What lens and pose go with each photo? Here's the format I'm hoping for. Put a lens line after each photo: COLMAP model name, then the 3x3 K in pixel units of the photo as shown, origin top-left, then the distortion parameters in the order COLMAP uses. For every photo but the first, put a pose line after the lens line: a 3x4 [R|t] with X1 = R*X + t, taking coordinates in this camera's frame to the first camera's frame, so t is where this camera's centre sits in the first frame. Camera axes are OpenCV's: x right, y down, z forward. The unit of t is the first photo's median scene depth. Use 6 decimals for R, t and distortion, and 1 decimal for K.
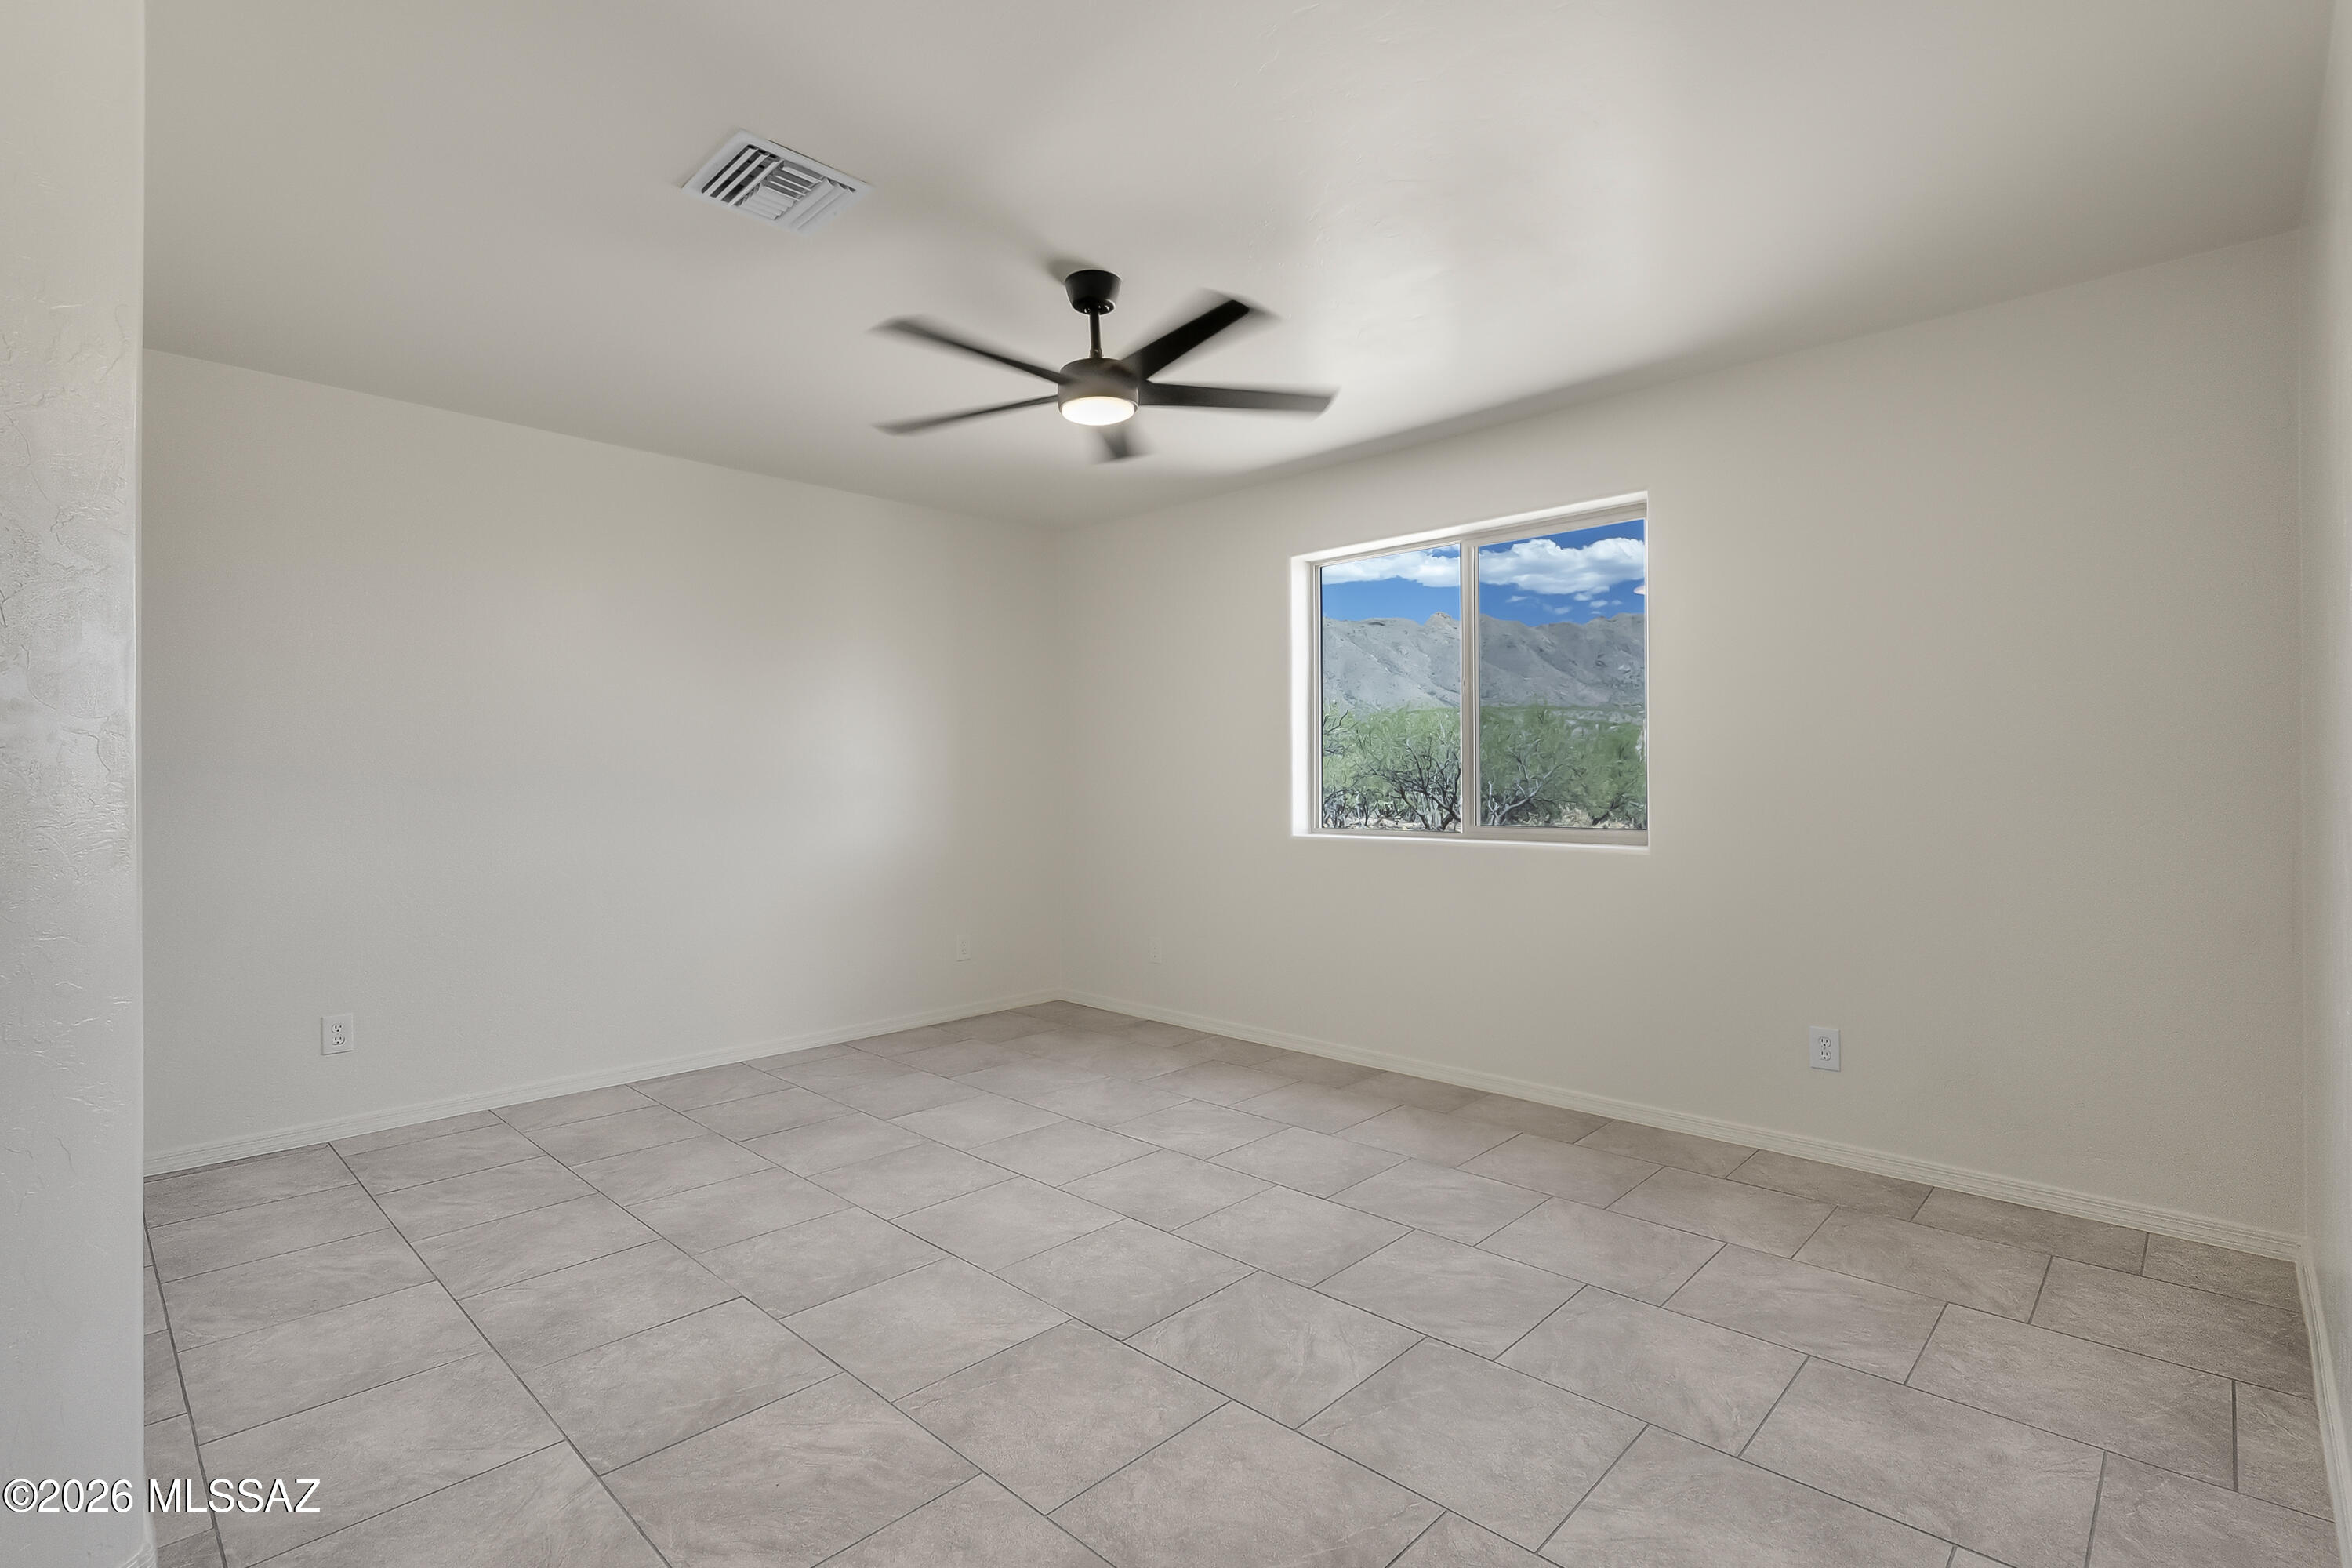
lens RADIAL K [[1094.4, 0, 1181.4], [0, 1094.4, 775.6], [0, 0, 1]] dist [-0.000218, 0.000507]
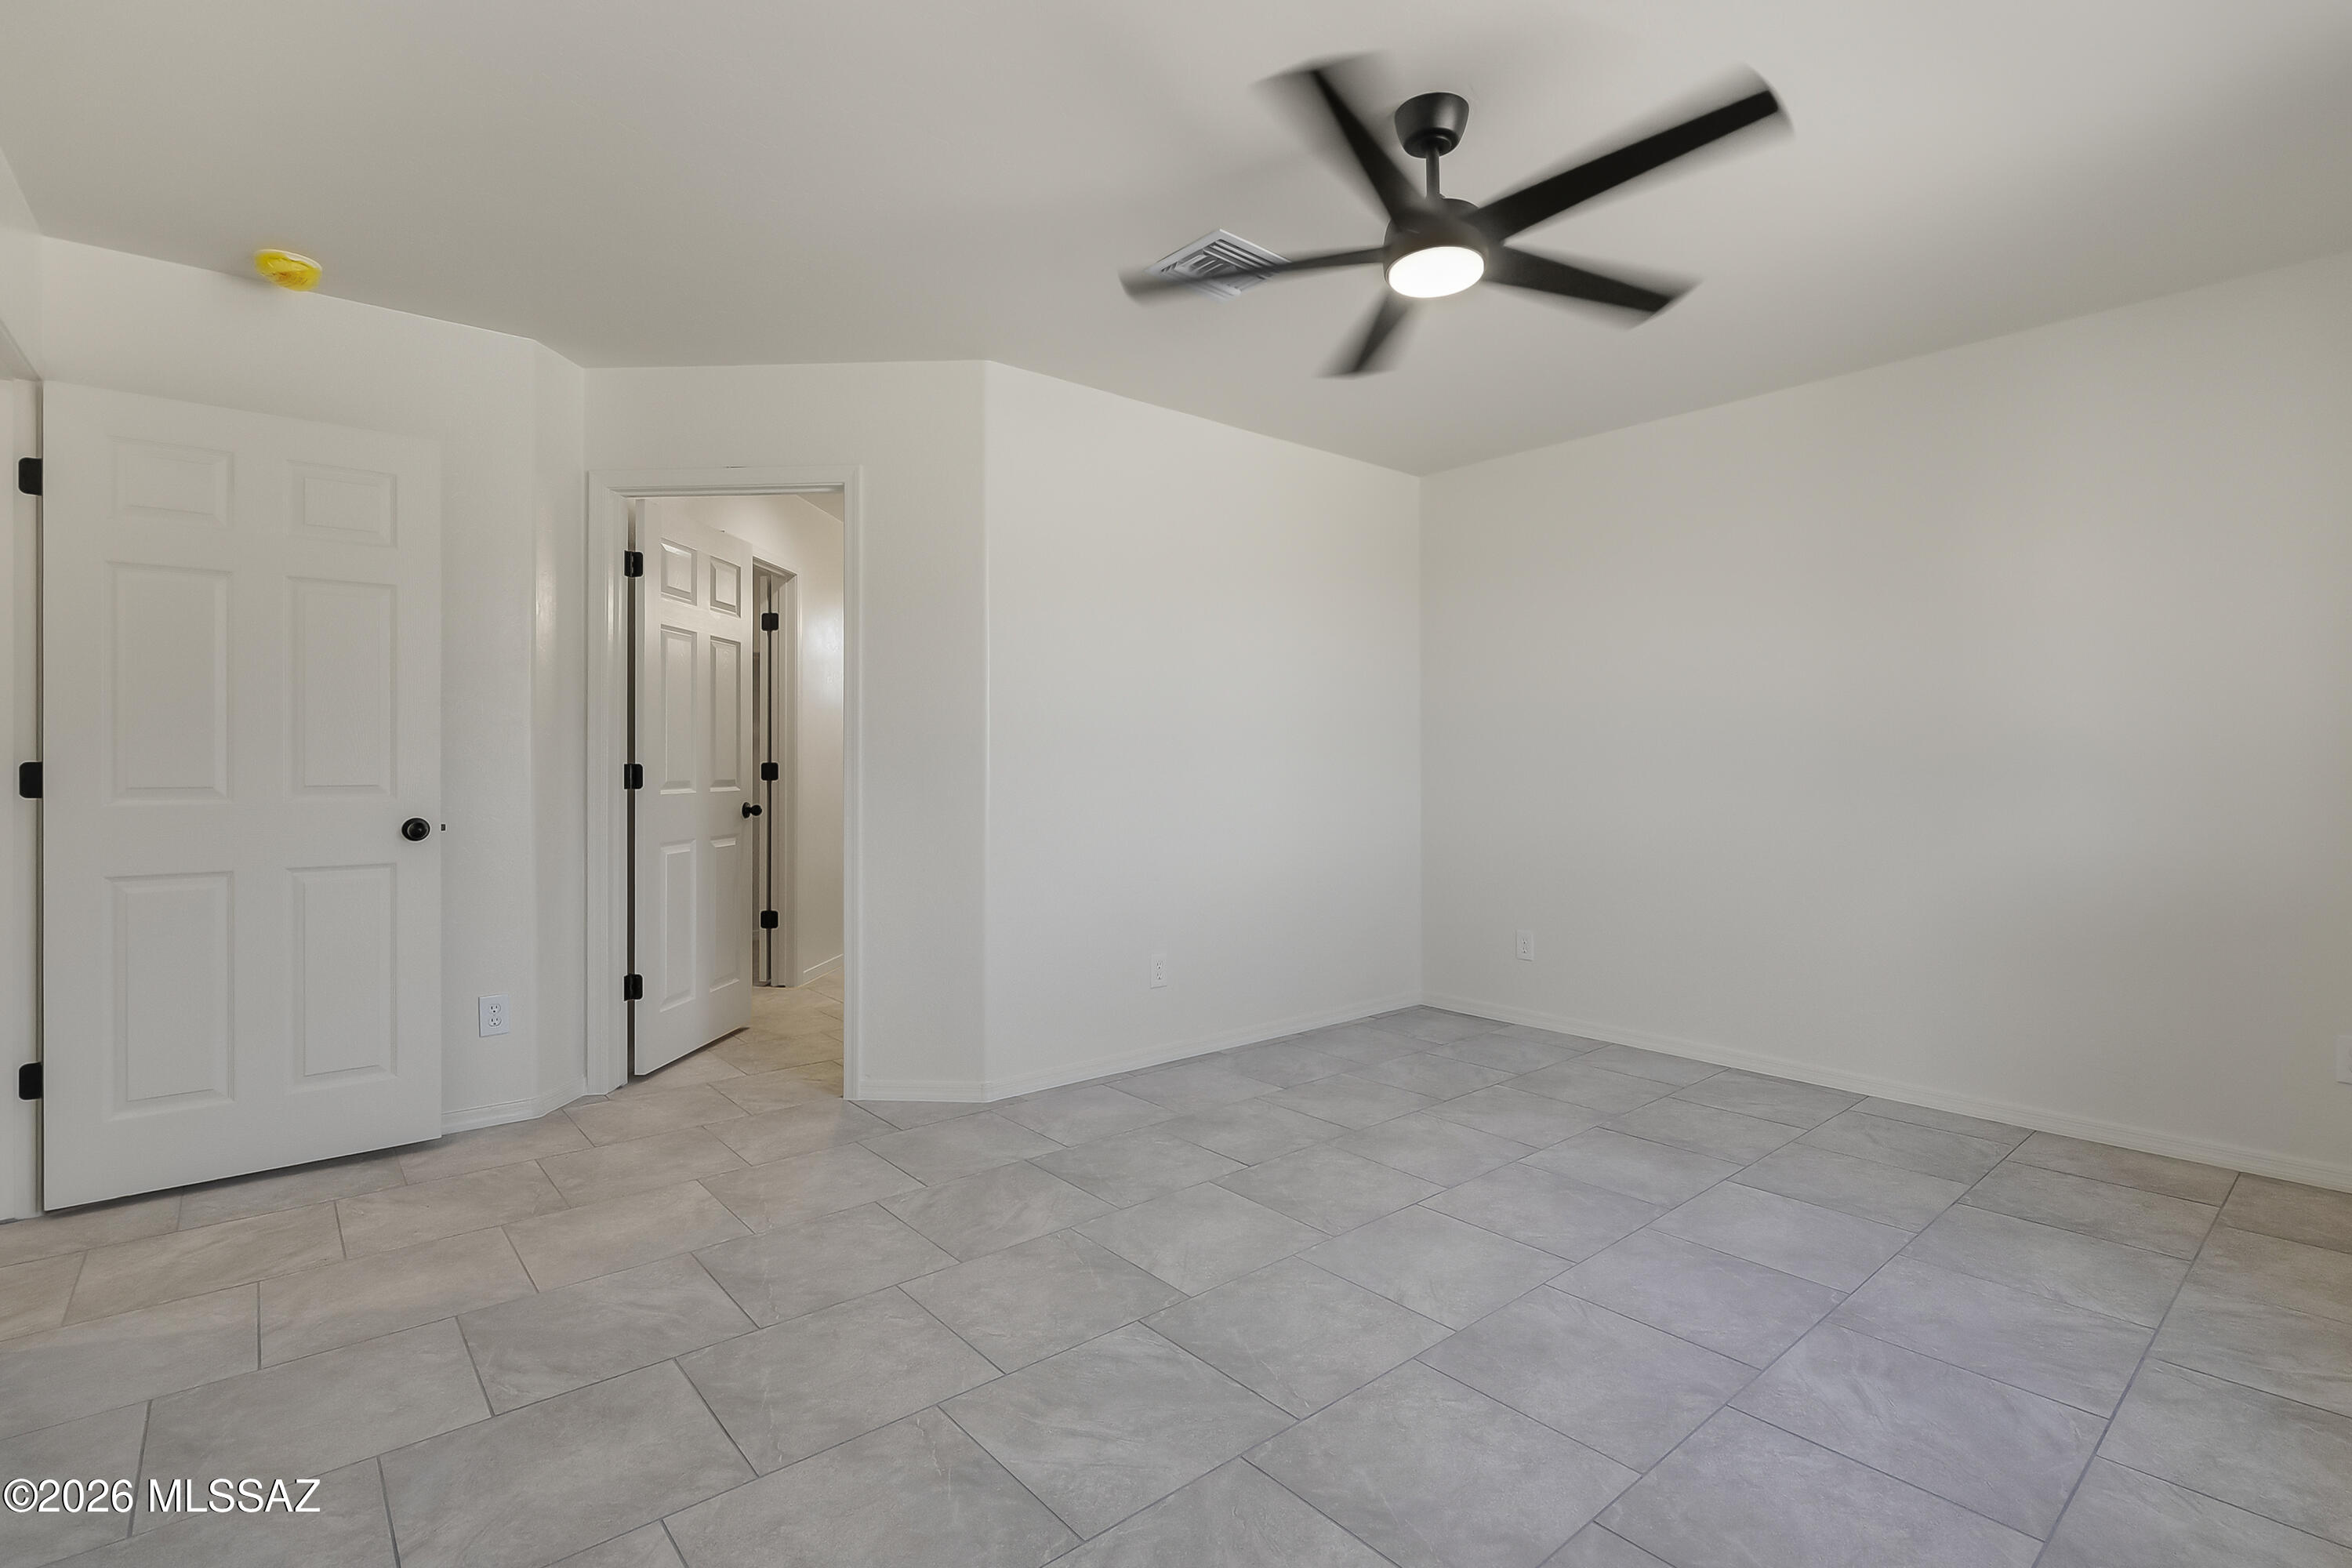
lens RADIAL K [[1094.4, 0, 1181.4], [0, 1094.4, 775.6], [0, 0, 1]] dist [-0.000218, 0.000507]
pose [[-0.107735, 0.013885, -0.994083, 0.778500], [0.010232, 0.999865, 0.012857, 0.012600], [0.994127, -0.008787, -0.107863, 0.981096]]
